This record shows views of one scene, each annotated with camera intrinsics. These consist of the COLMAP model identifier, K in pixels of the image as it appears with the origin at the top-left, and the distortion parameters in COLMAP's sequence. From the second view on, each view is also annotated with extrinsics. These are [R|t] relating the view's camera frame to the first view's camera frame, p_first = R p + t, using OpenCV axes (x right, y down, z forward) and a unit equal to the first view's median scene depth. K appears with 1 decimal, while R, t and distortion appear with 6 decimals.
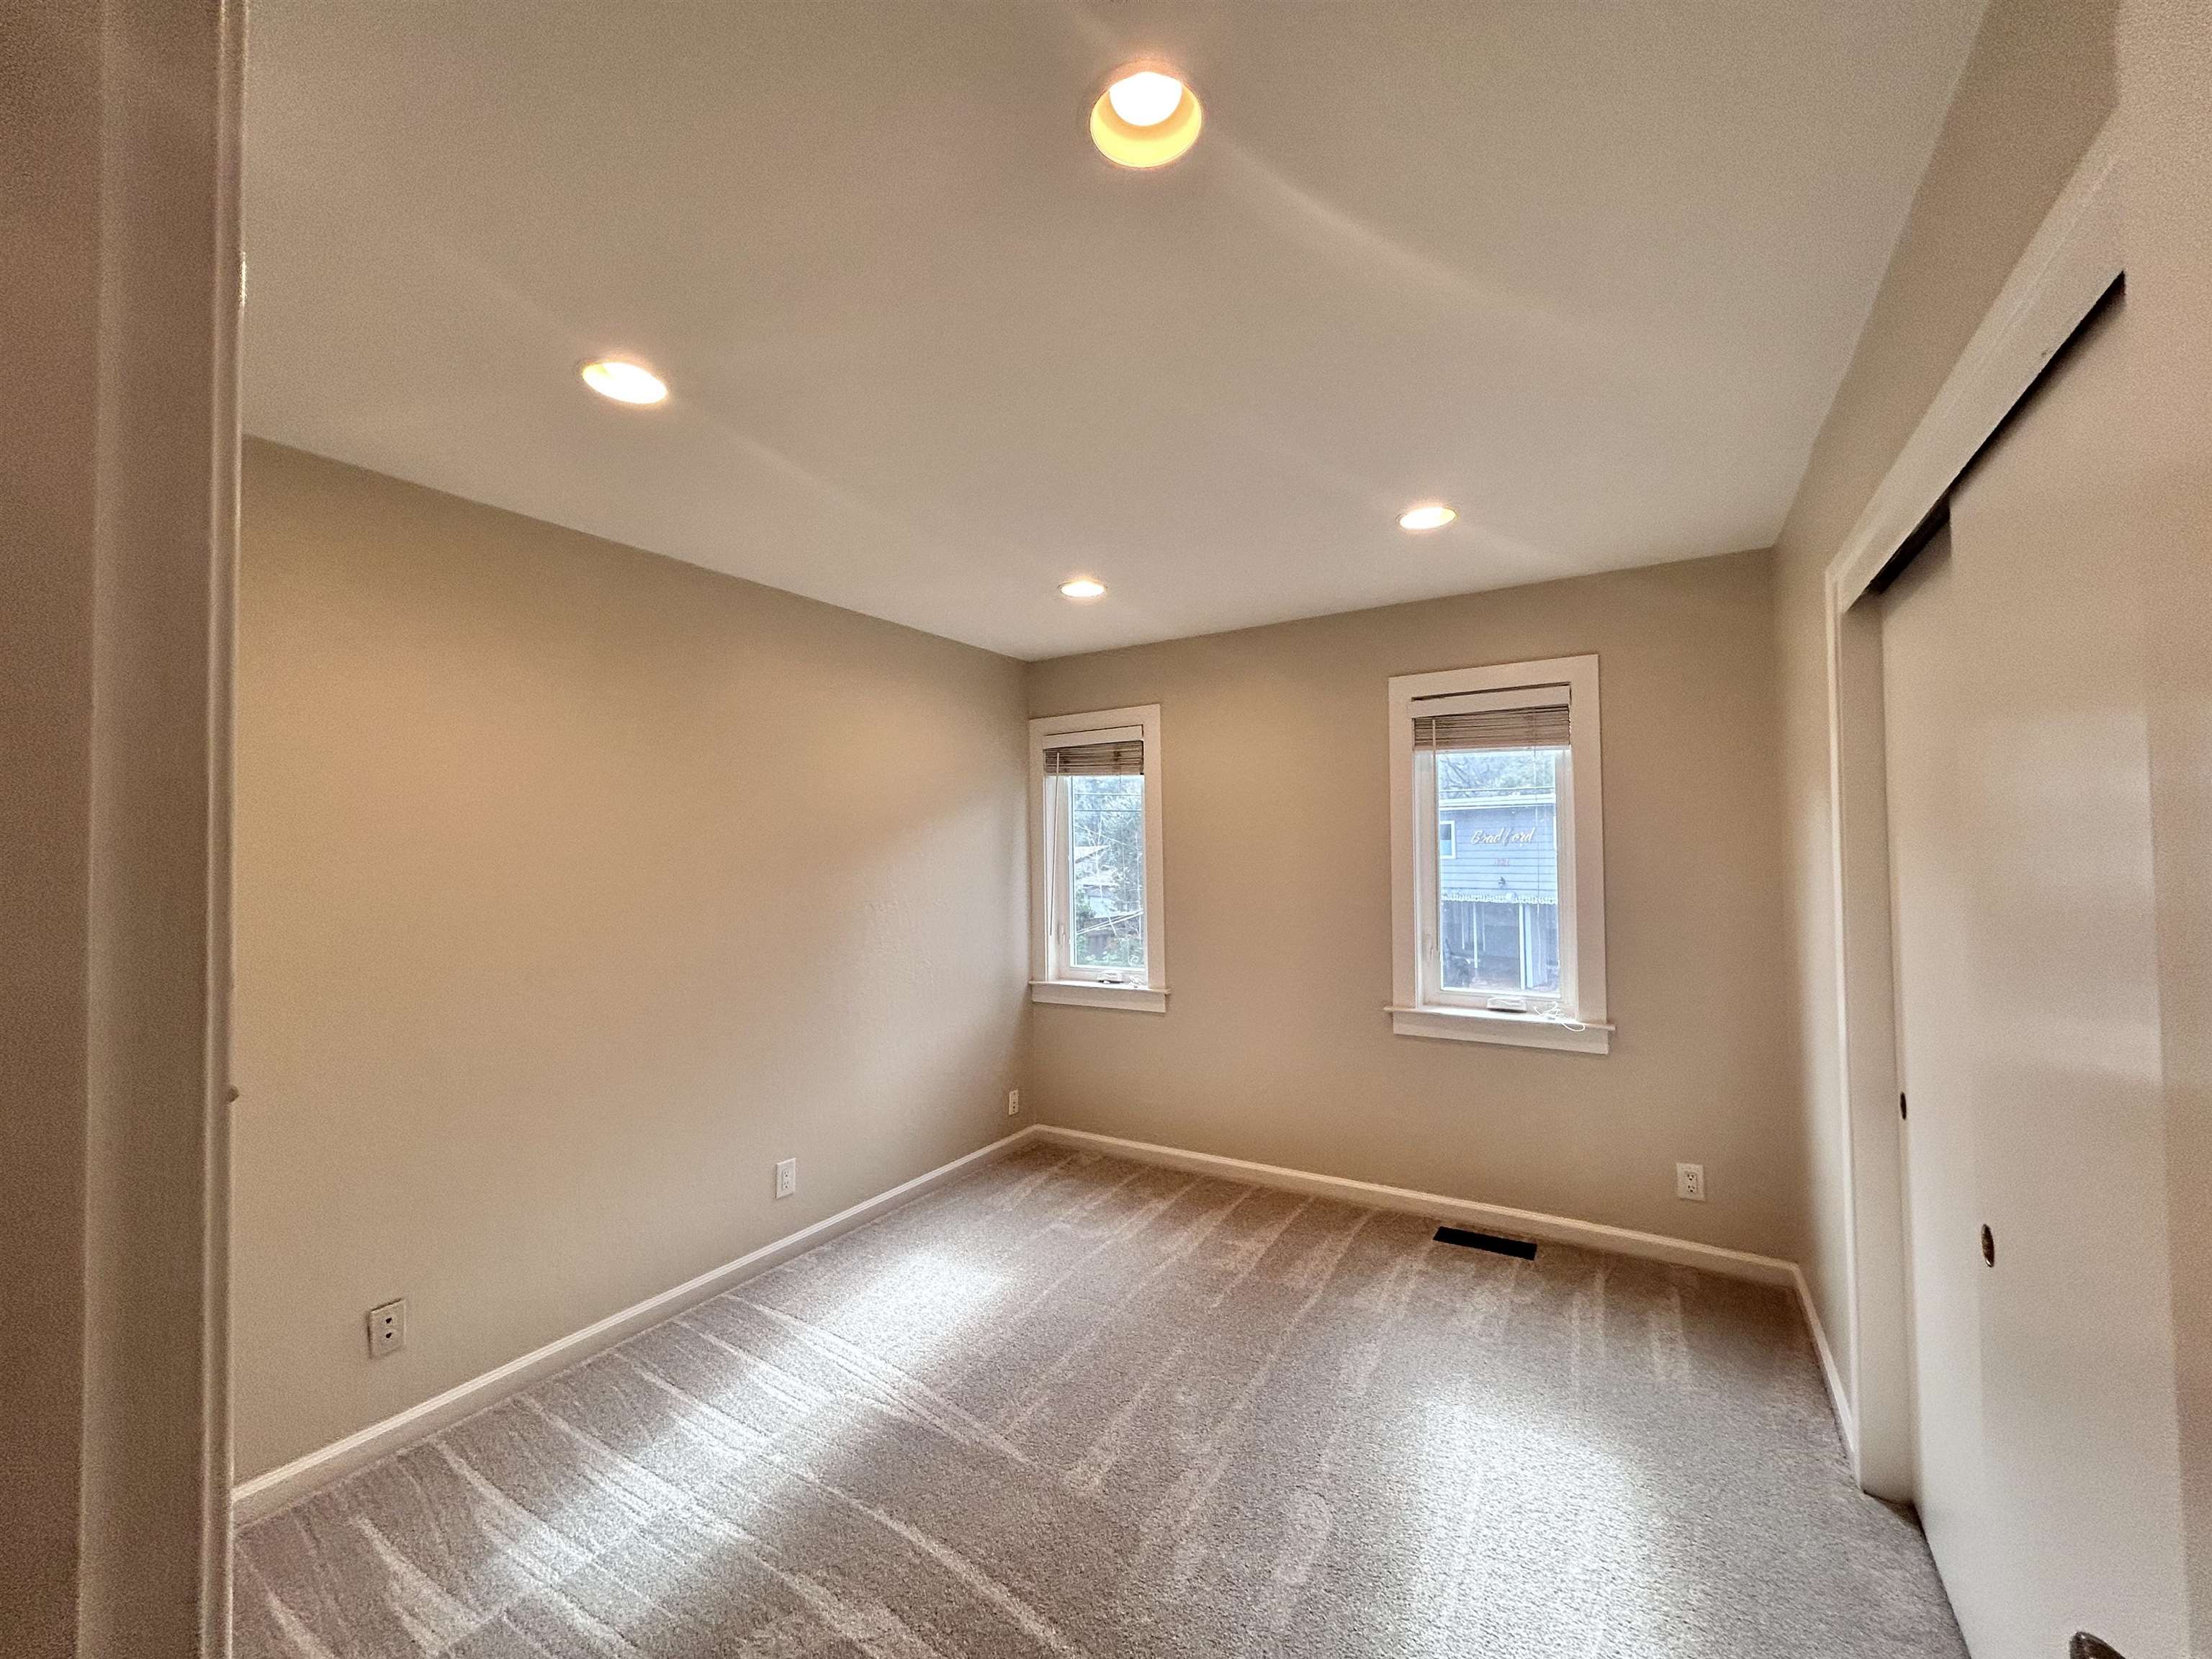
lens RADIAL K [[884.9, 0, 1100.7], [0, 884.9, 827.3], [0, 0, 1]] dist [-0.002161, -0.000458]
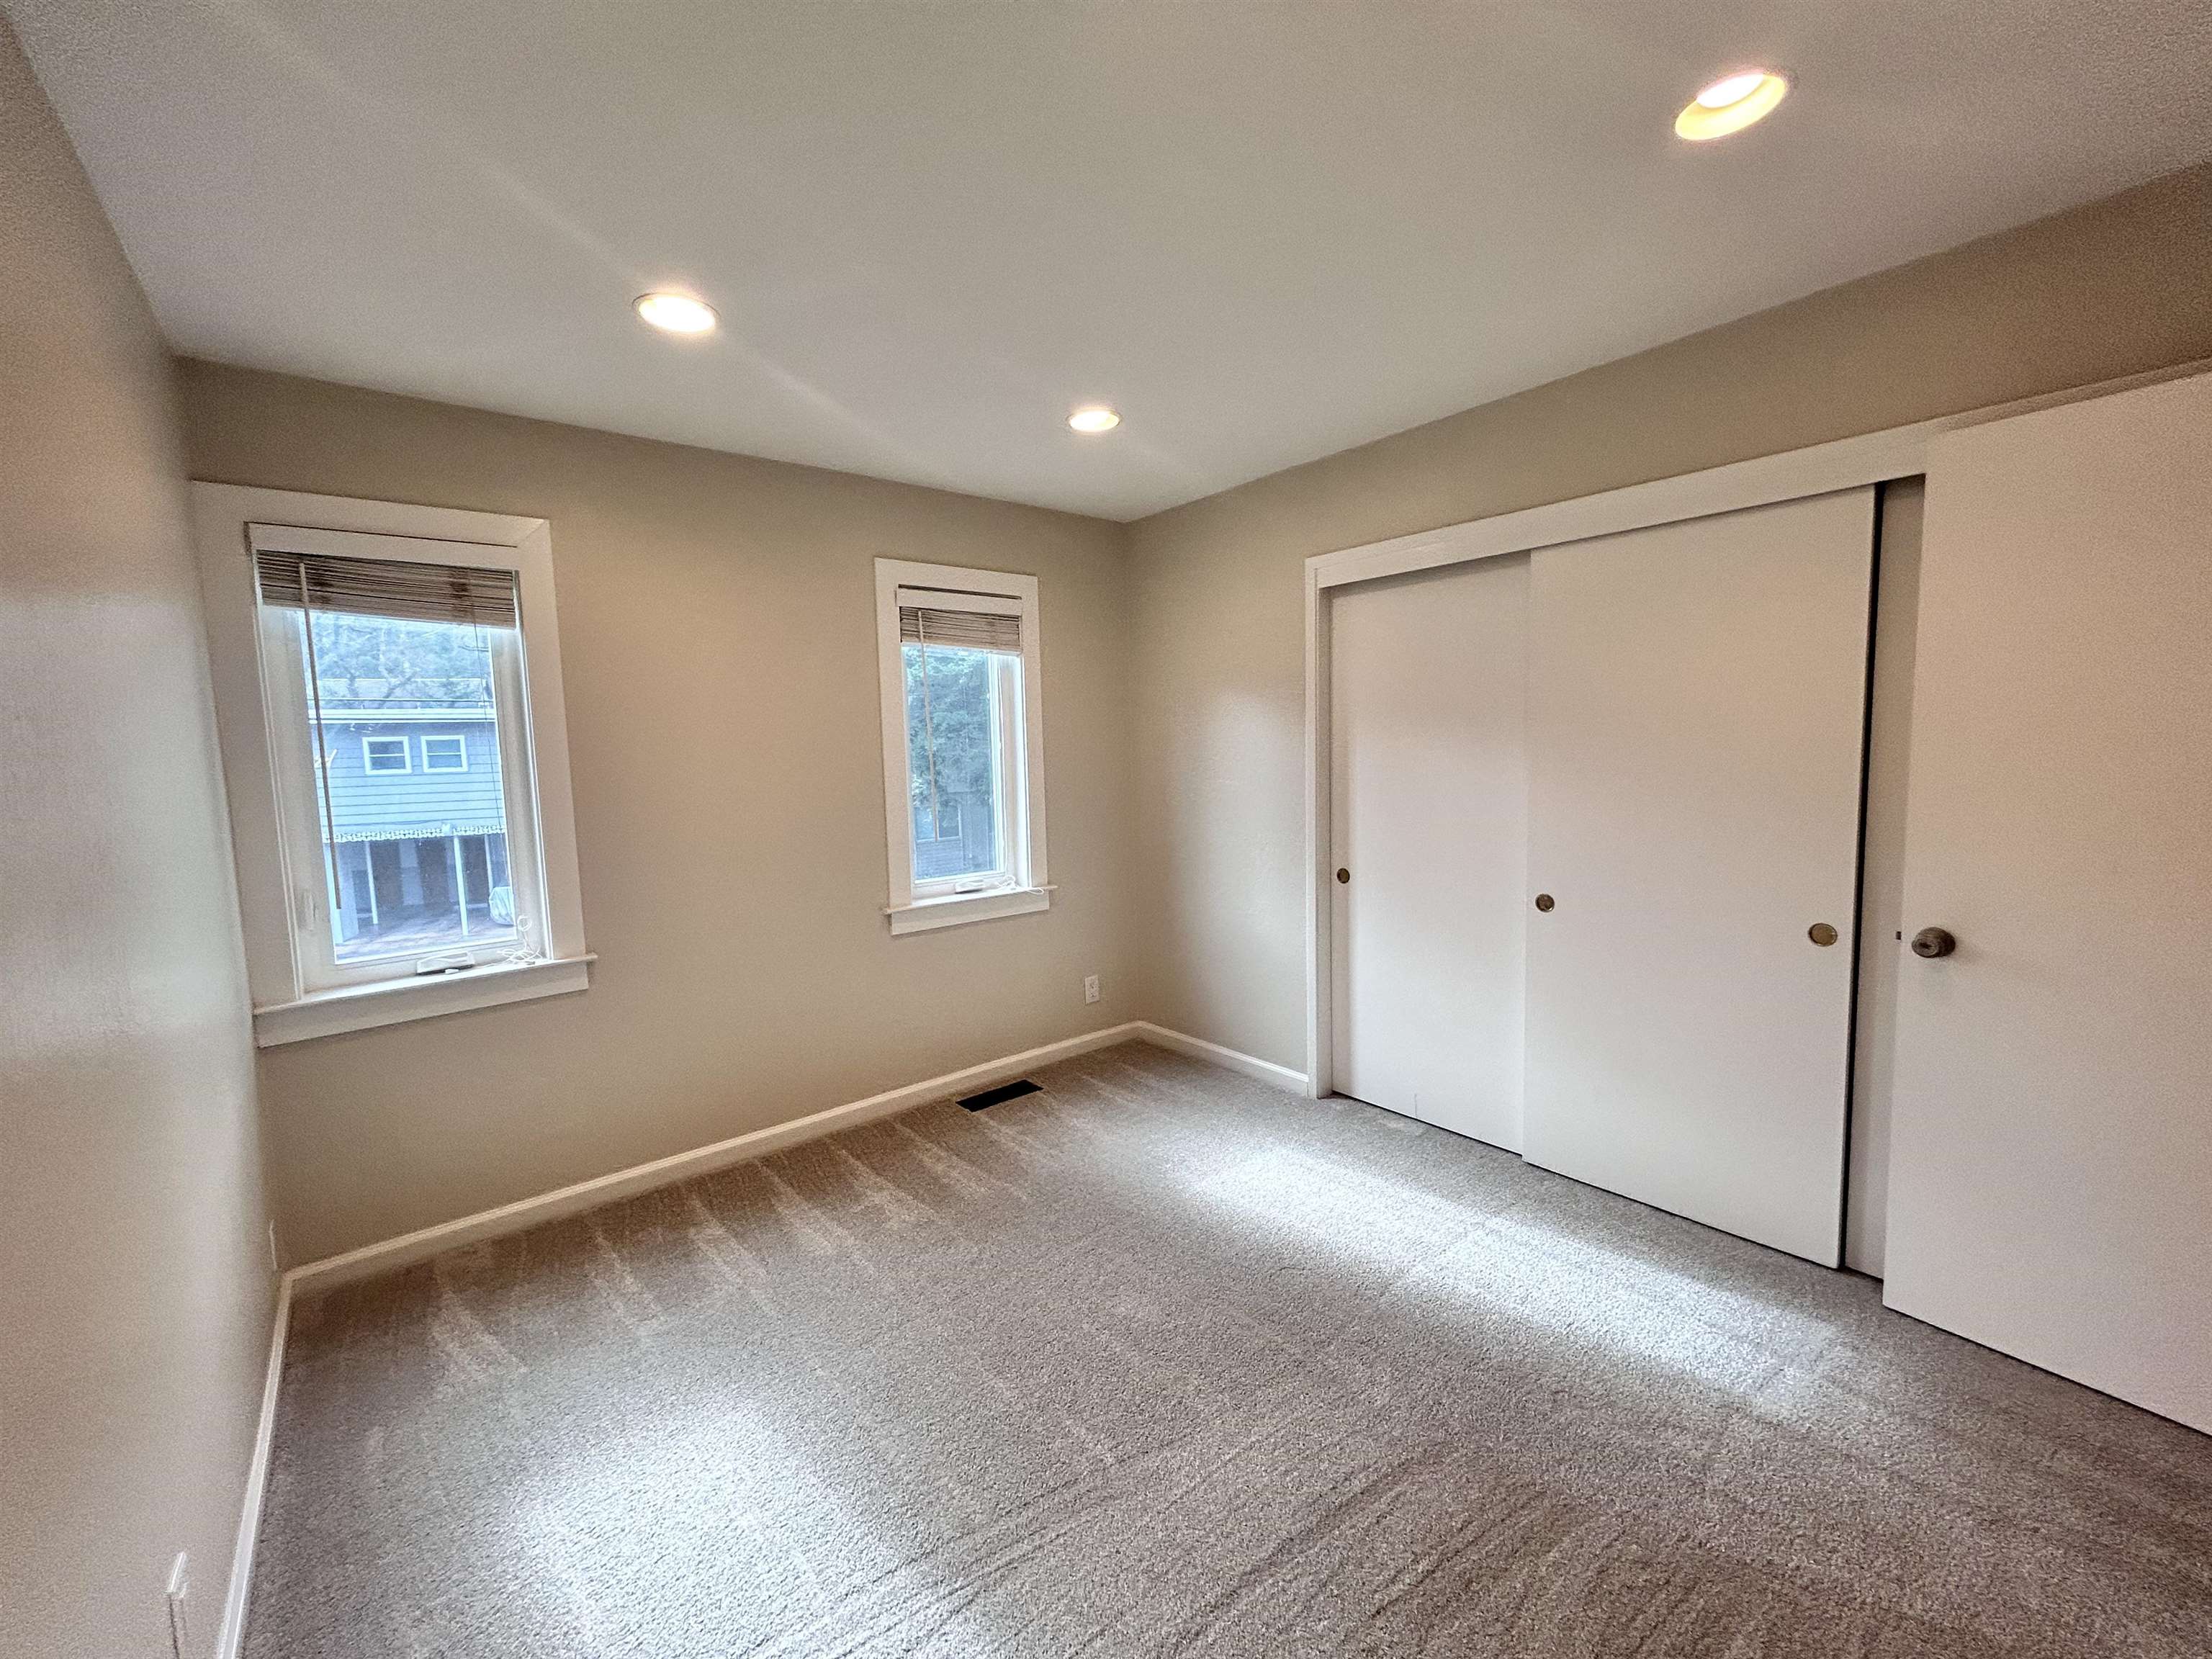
lens RADIAL K [[882.8, 0, 1084.2], [0, 882.8, 837.8], [0, 0, 1]] dist [0.002278, 0.000165]
pose [[0.330984, -0.084619, 0.939835, -0.498079], [0.010116, 0.996232, 0.086134, 0.045912], [-0.943582, -0.019002, 0.330593, 0.485593]]
